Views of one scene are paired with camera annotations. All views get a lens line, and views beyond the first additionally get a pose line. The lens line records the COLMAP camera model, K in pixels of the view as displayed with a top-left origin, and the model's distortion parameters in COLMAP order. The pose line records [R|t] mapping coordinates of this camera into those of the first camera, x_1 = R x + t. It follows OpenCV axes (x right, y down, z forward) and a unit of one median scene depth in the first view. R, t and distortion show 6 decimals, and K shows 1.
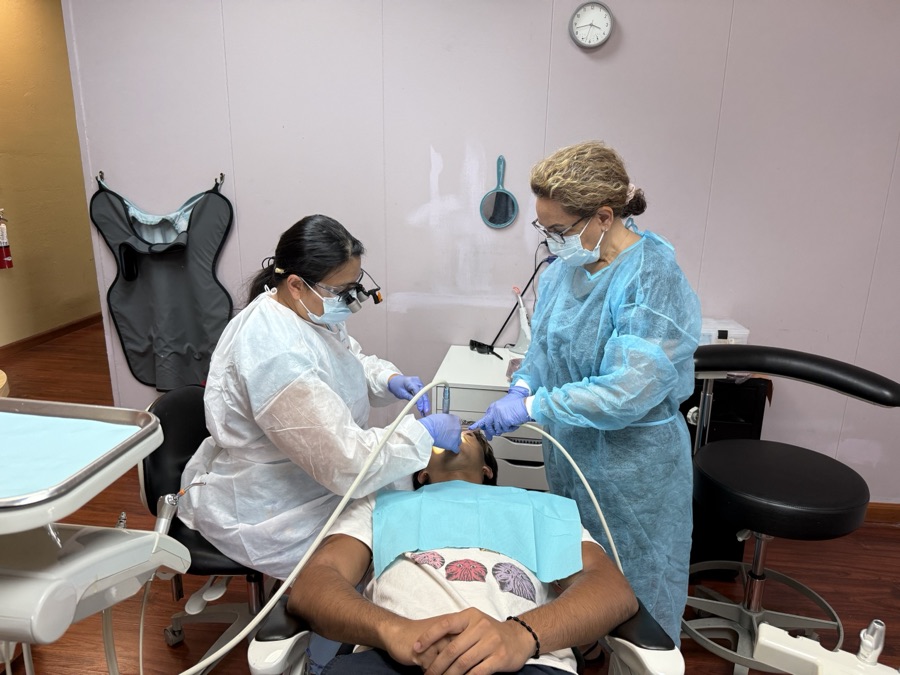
lens RADIAL K [[624.8, 0, 450.0], [0, 624.8, 337.5], [0, 0, 1]] dist [0.004455, -0.002142]
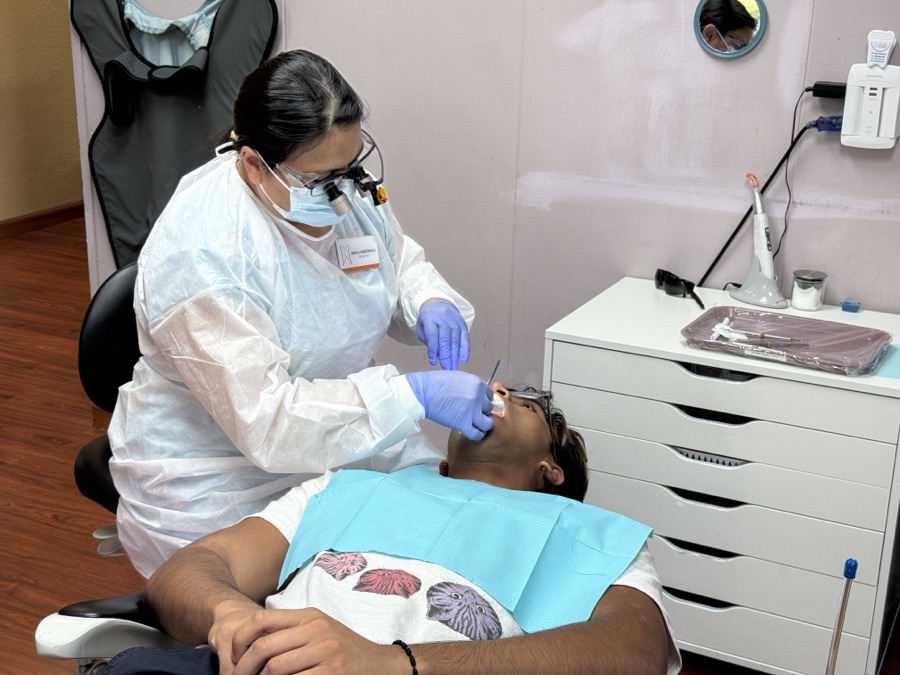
lens RADIAL K [[1240.9, 0, 450.0], [0, 1240.9, 337.5], [0, 0, 1]] dist [0.085166, -0.041746]
pose [[0.949163, 0.103621, -0.297240, 0.190401], [-0.091633, 0.994326, 0.054025, 0.021562], [0.301151, -0.024042, 0.953273, -0.082564]]
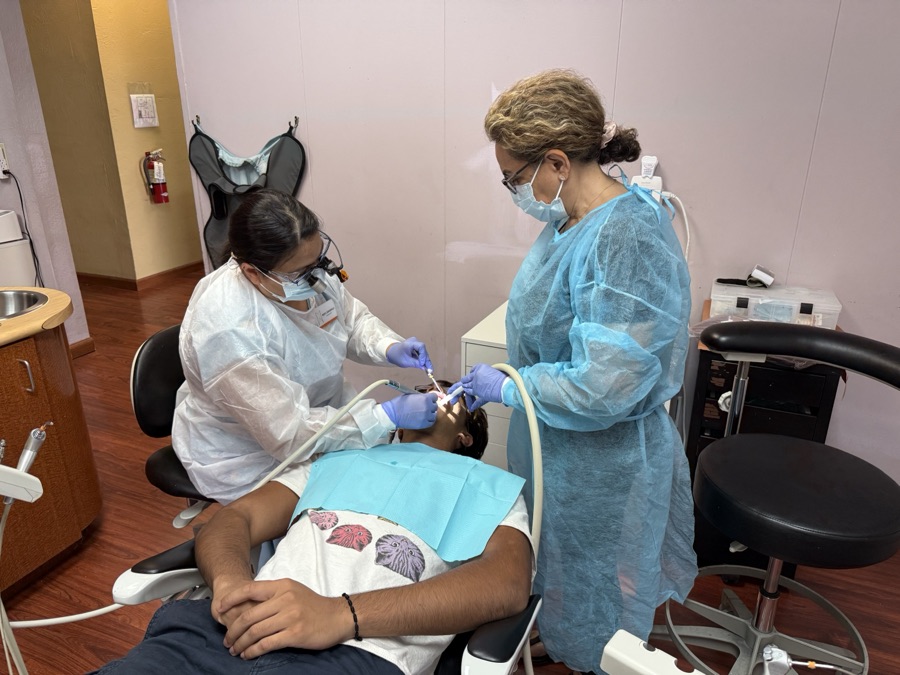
lens RADIAL K [[624.8, 0, 450.0], [0, 624.8, 337.5], [0, 0, 1]] dist [0.004455, -0.002142]
pose [[0.961921, 0.082490, -0.260584, 0.175718], [-0.058499, 0.993413, 0.098529, -0.018535], [0.266995, -0.079533, 0.960410, 0.054864]]
